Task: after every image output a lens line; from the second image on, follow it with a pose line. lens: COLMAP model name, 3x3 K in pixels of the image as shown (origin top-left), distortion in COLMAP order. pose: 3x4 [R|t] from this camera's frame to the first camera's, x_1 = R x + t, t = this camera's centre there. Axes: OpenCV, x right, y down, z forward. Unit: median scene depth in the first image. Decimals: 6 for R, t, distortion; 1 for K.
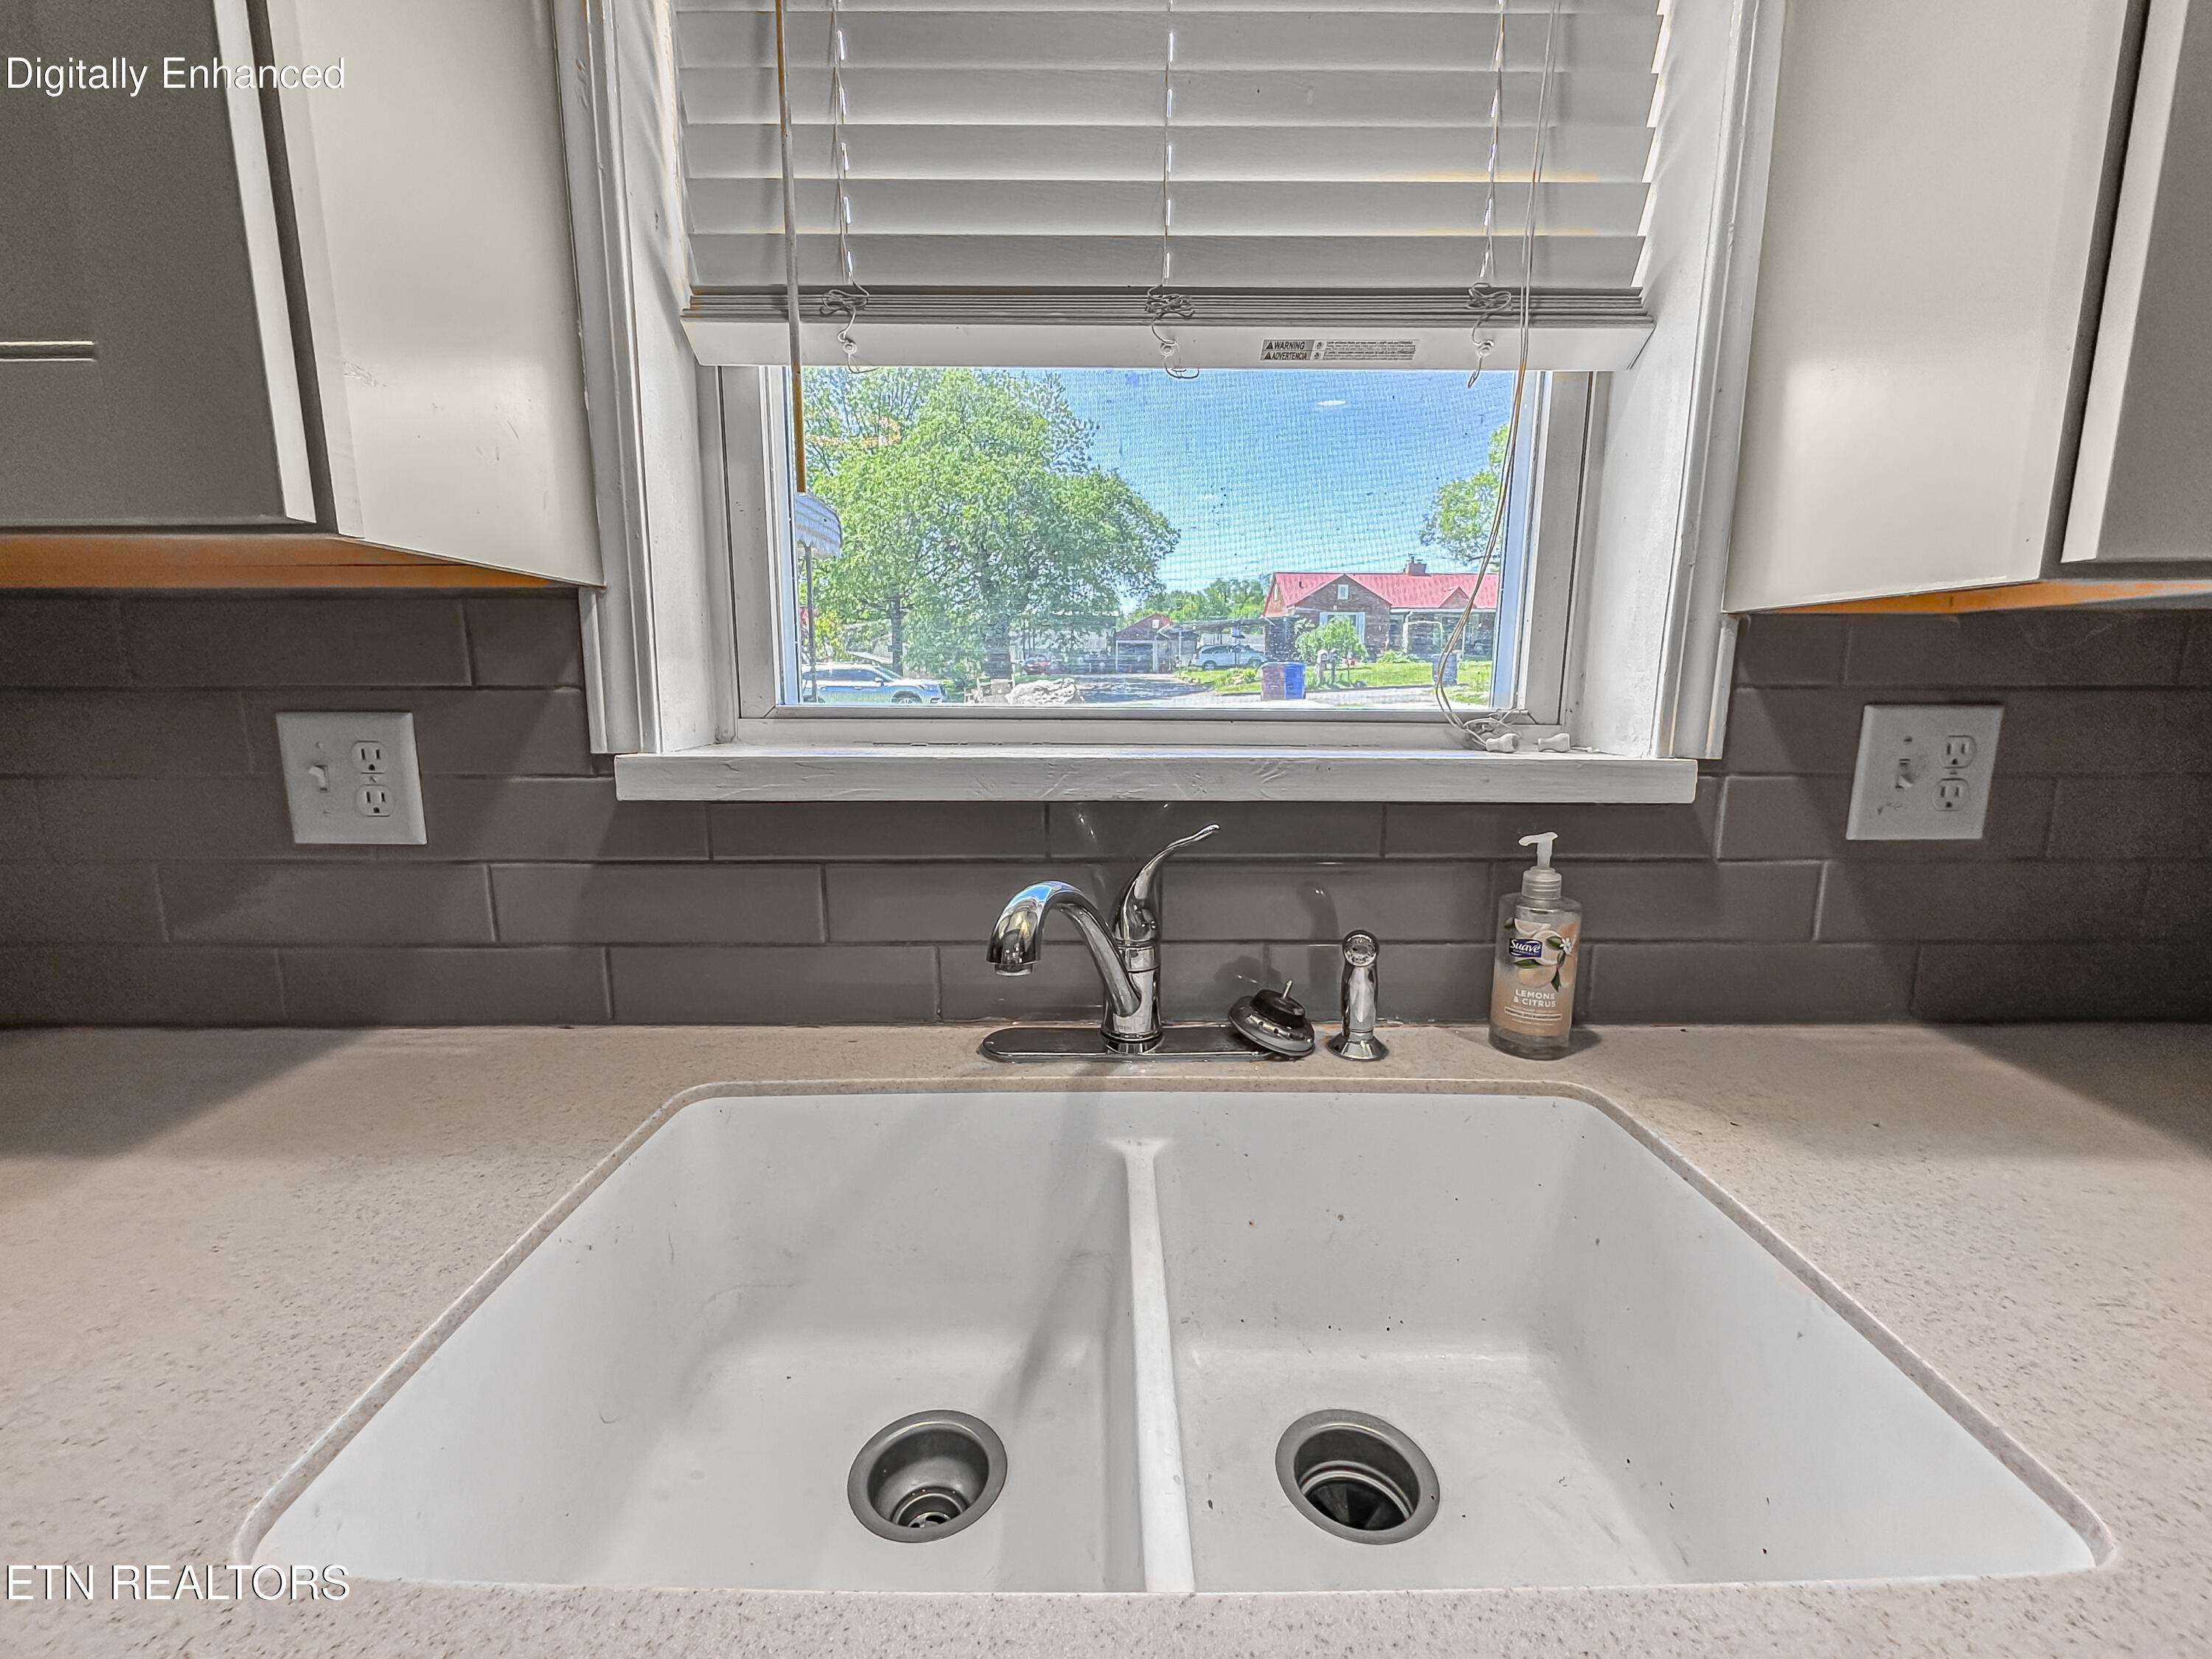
lens RADIAL K [[904.6, 0, 1106.3], [0, 904.6, 829.2], [0, 0, 1]] dist [-0.006281, -0.000156]
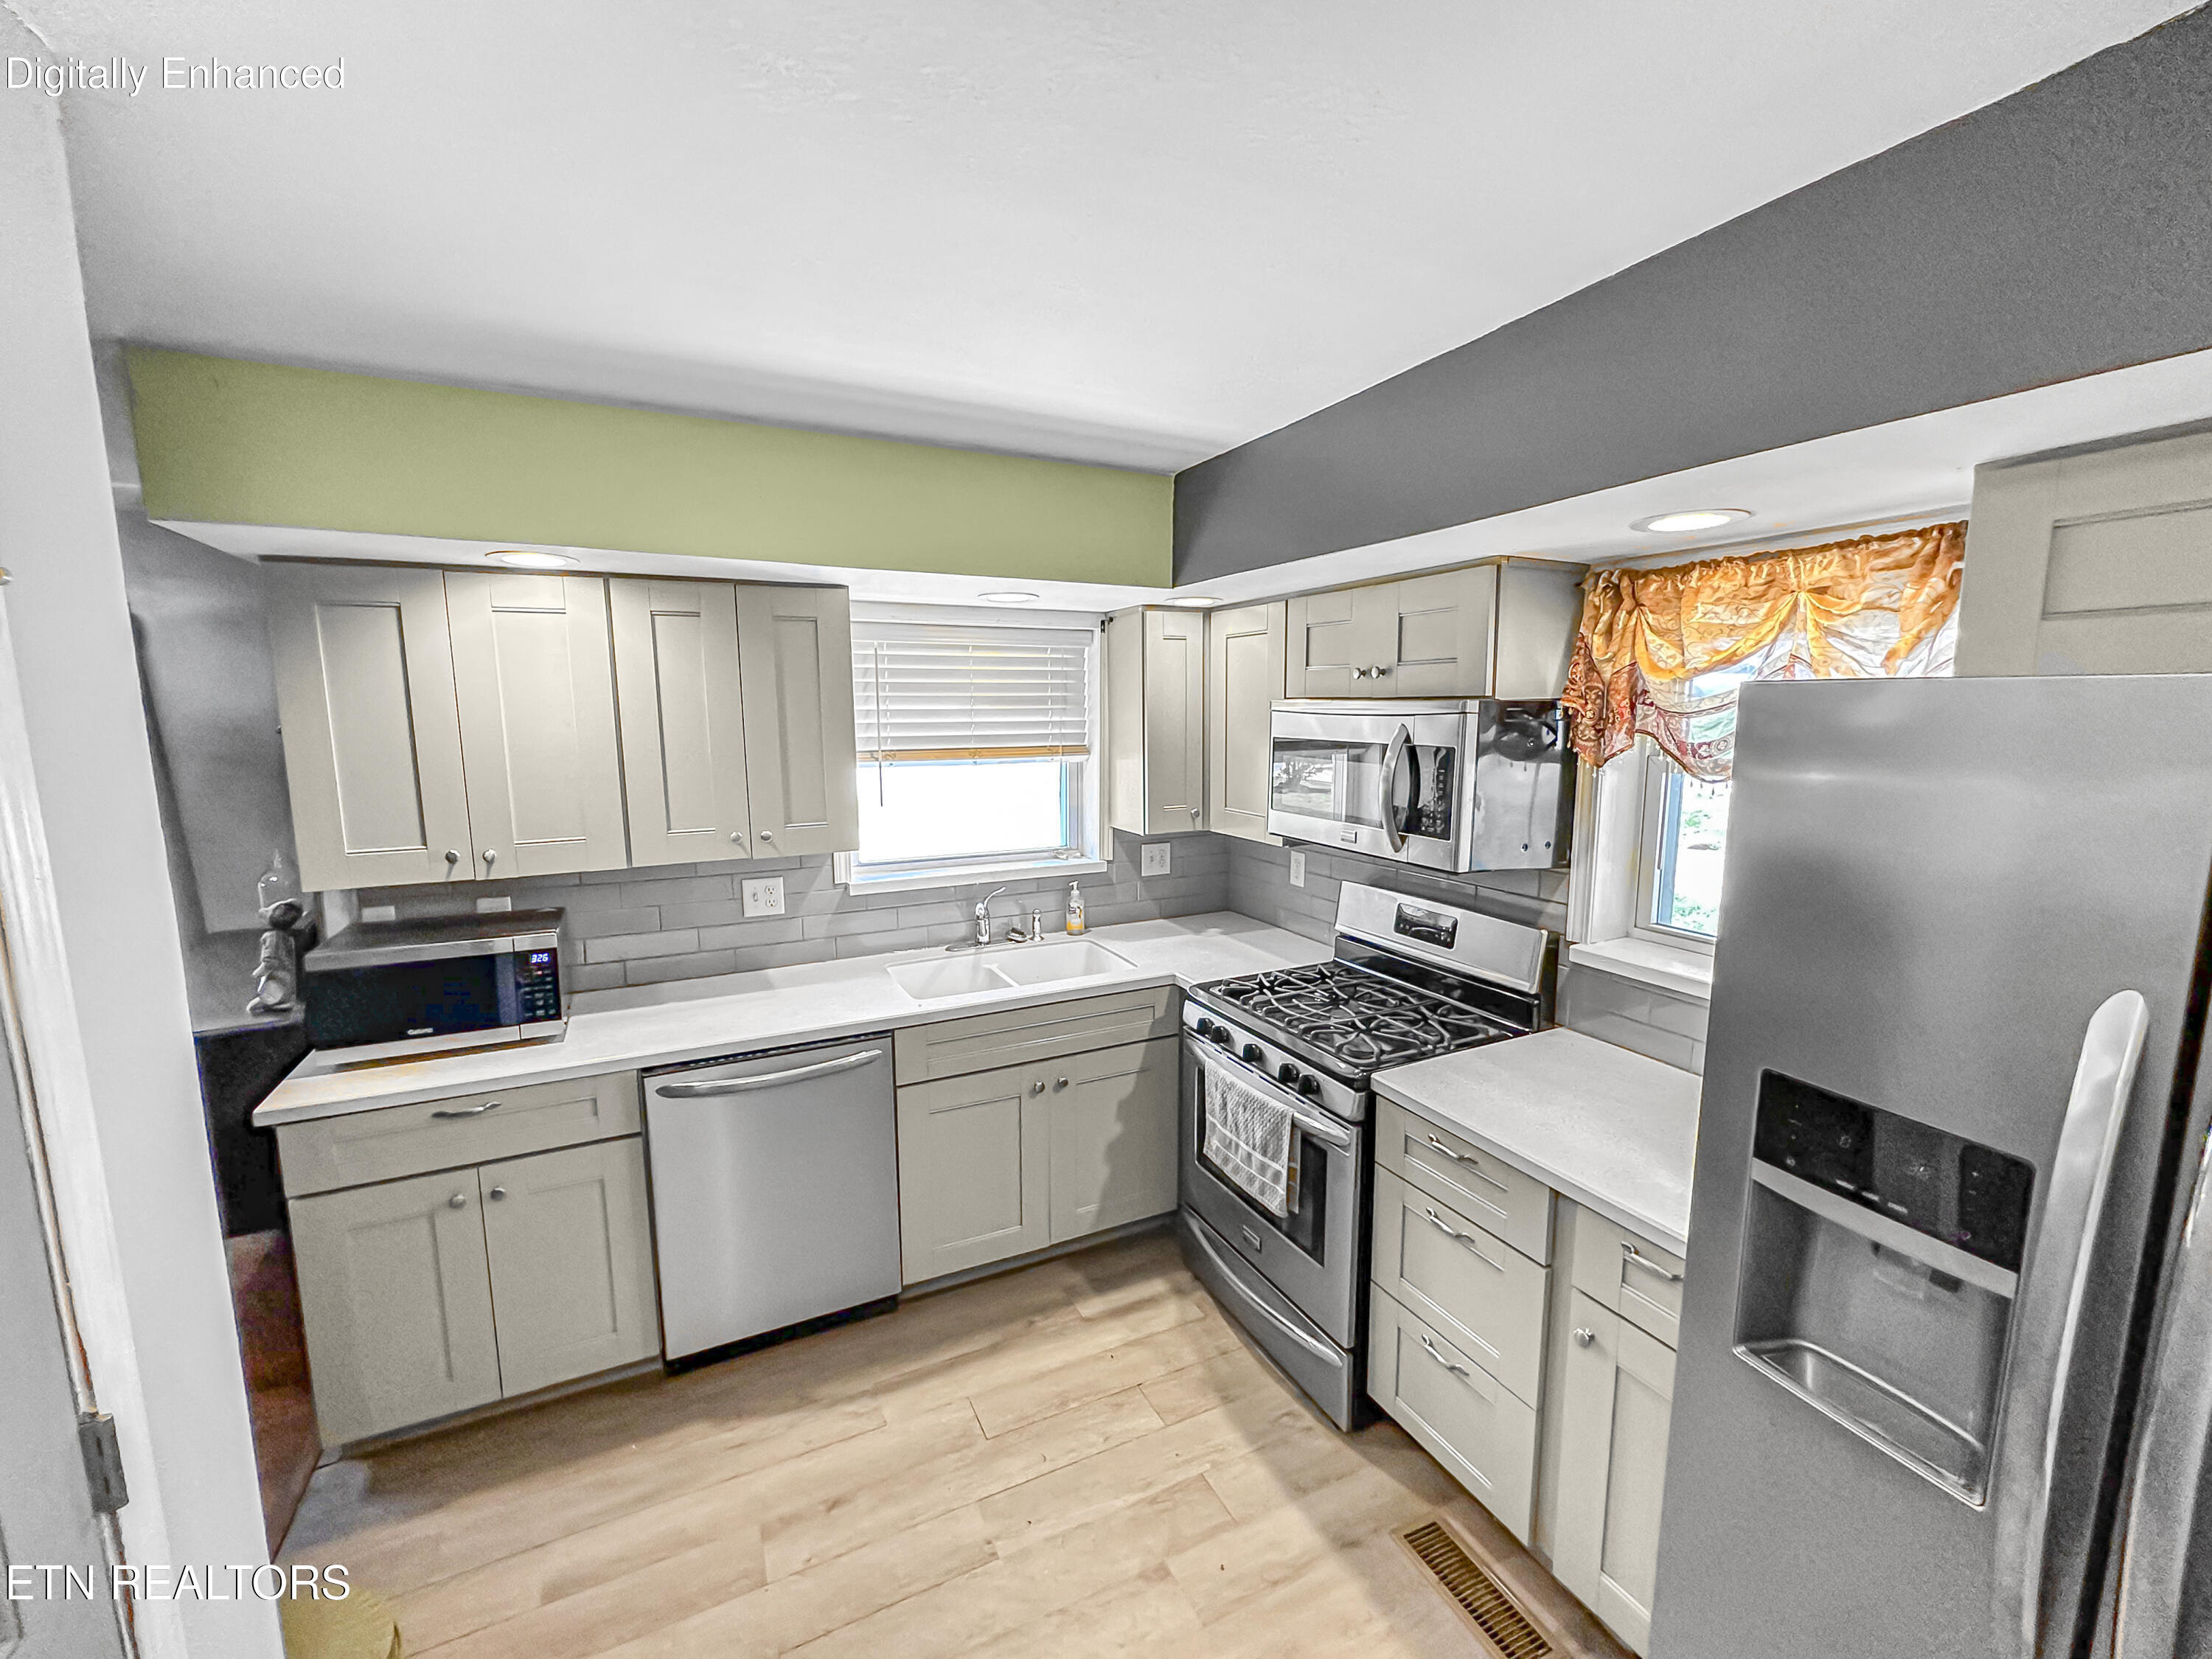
lens RADIAL K [[904.6, 0, 1107.1], [0, 904.6, 831.2], [0, 0, 1]] dist [-0.006281, -0.000156]
pose [[0.897124, -0.065227, 0.436936, -1.154817], [0.083013, 0.996312, -0.021711, -0.120869], [-0.433909, 0.055749, 0.899230, -2.746660]]
